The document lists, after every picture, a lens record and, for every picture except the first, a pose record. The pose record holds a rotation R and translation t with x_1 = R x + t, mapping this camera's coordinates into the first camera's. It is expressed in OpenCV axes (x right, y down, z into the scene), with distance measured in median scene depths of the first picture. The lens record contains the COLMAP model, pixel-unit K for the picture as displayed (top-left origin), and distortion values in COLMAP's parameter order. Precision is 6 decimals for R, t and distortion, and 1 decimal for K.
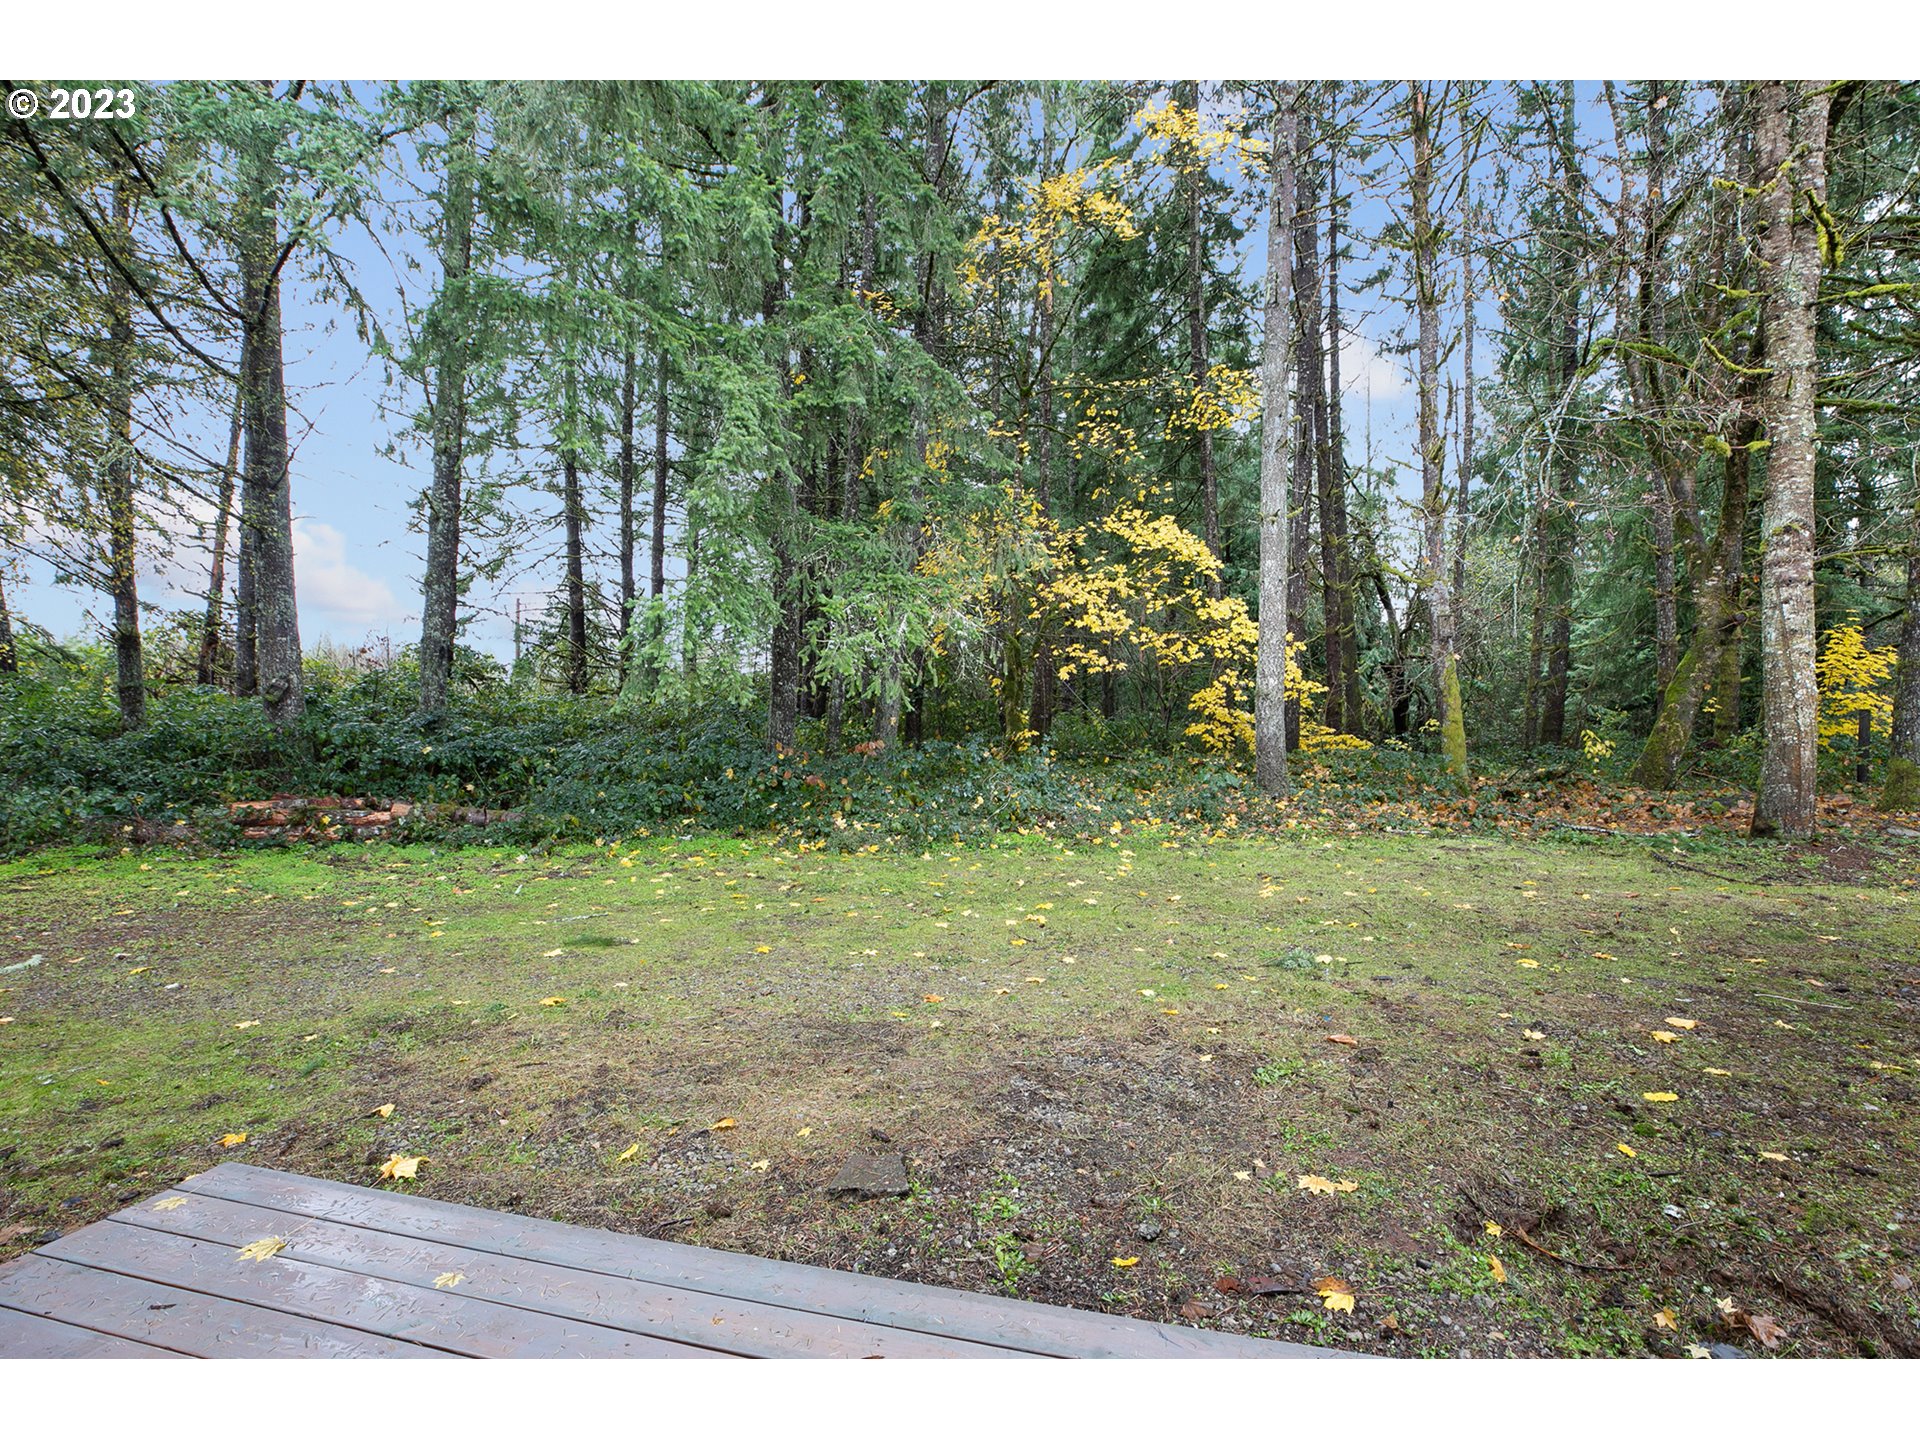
lens RADIAL K [[856.3, 0, 961.5], [0, 856.3, 726.1], [0, 0, 1]] dist [-0.030556, 0.006155]
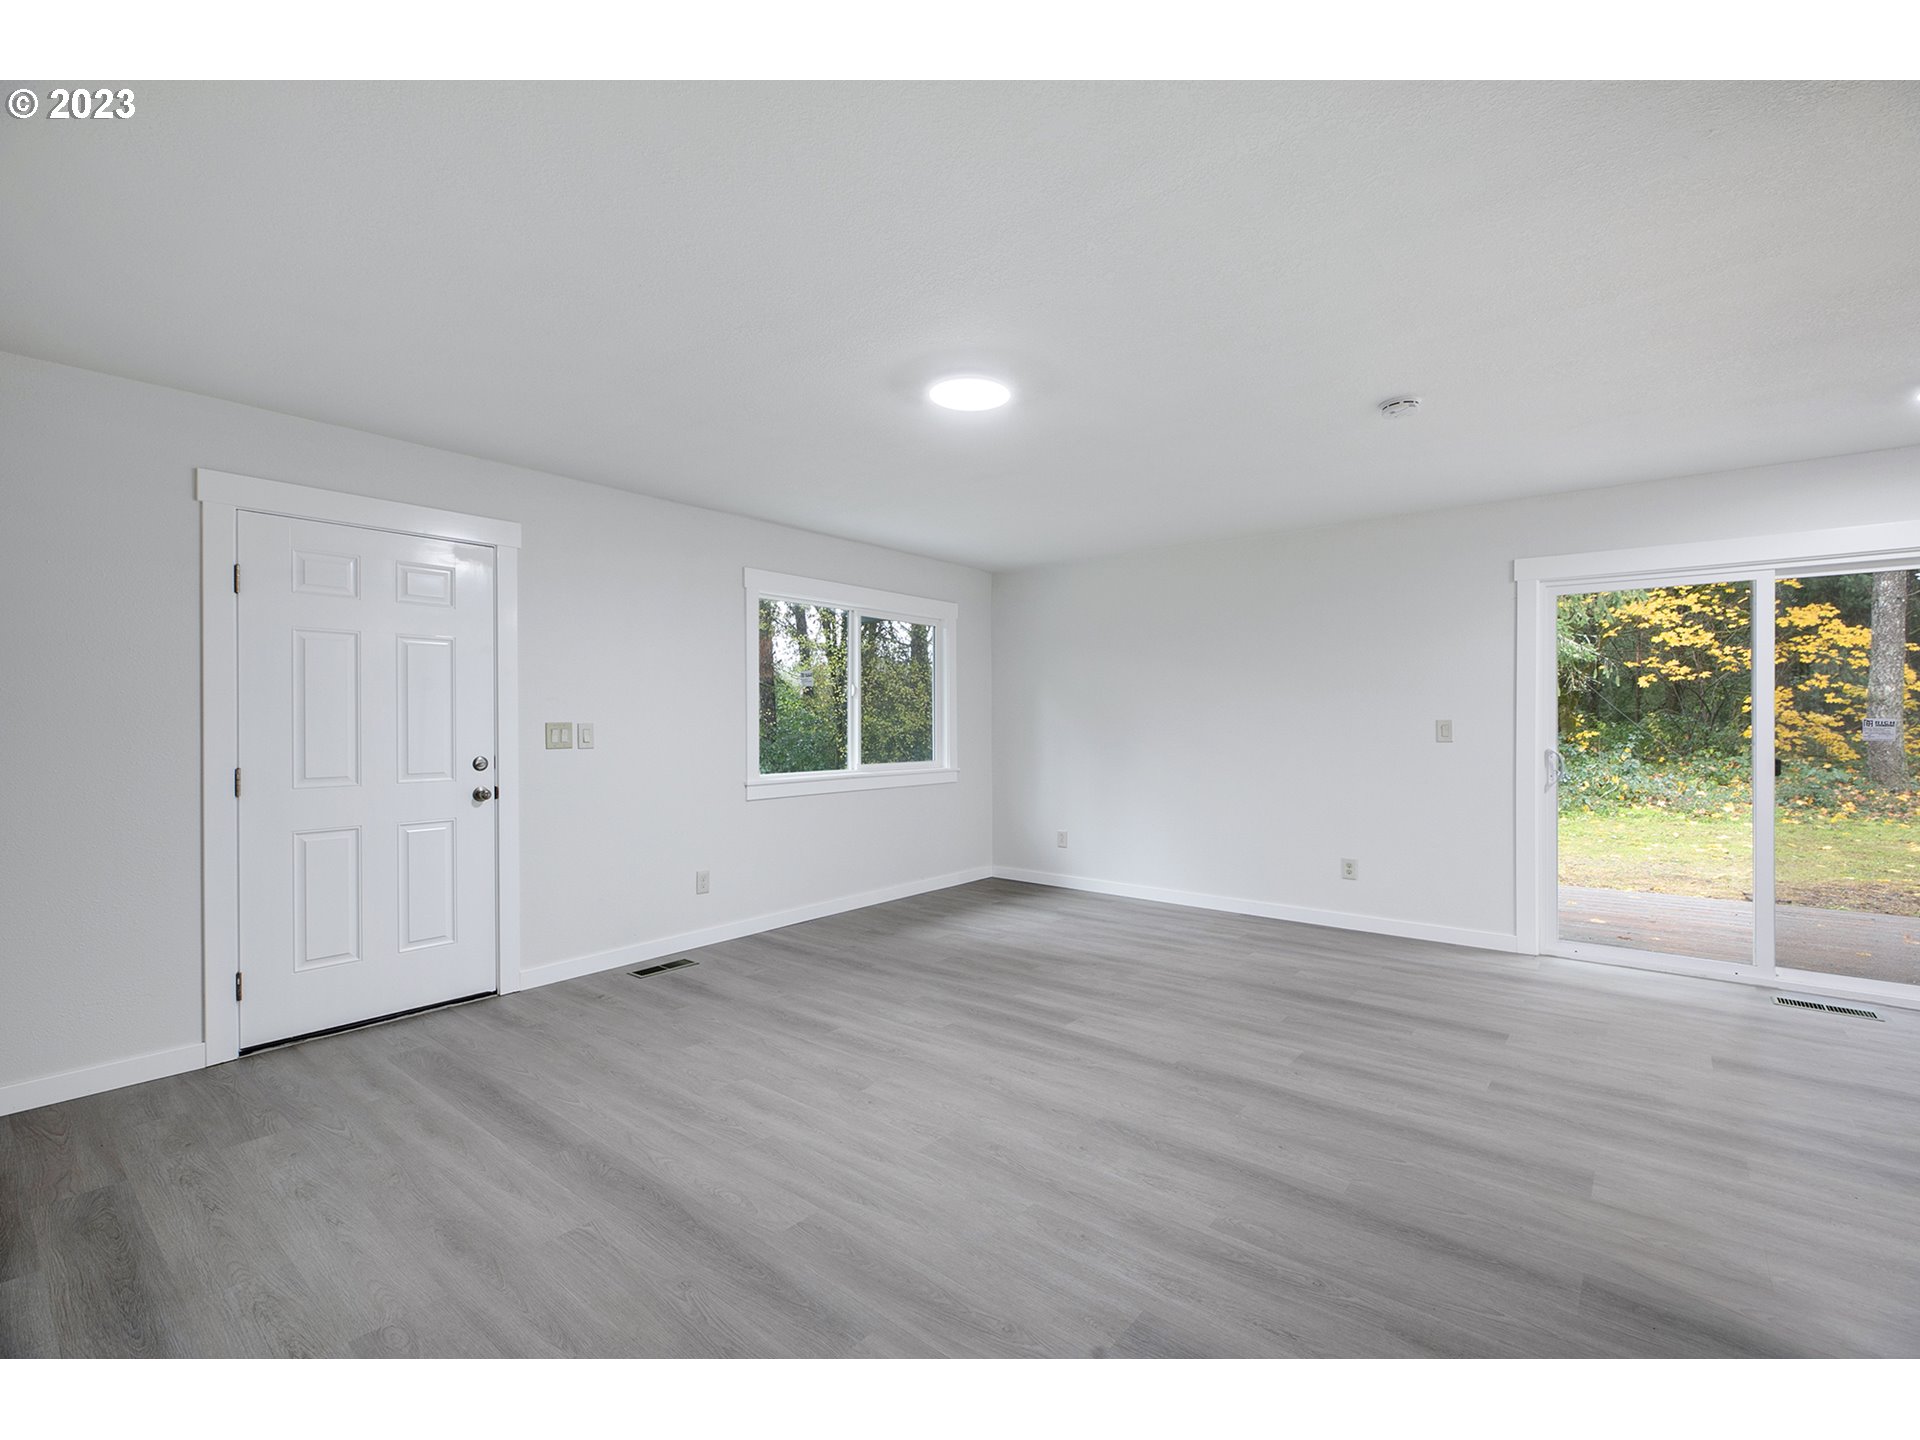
lens RADIAL K [[851.1, 0, 963.9], [0, 851.1, 725.7], [0, 0, 1]] dist [-0.001173, -0.000059]
pose [[0.909402, -0.001254, -0.415917, -0.288922], [-0.001339, 0.999981, -0.005943, 0.007177], [0.415917, 0.005961, 0.909383, -0.541001]]
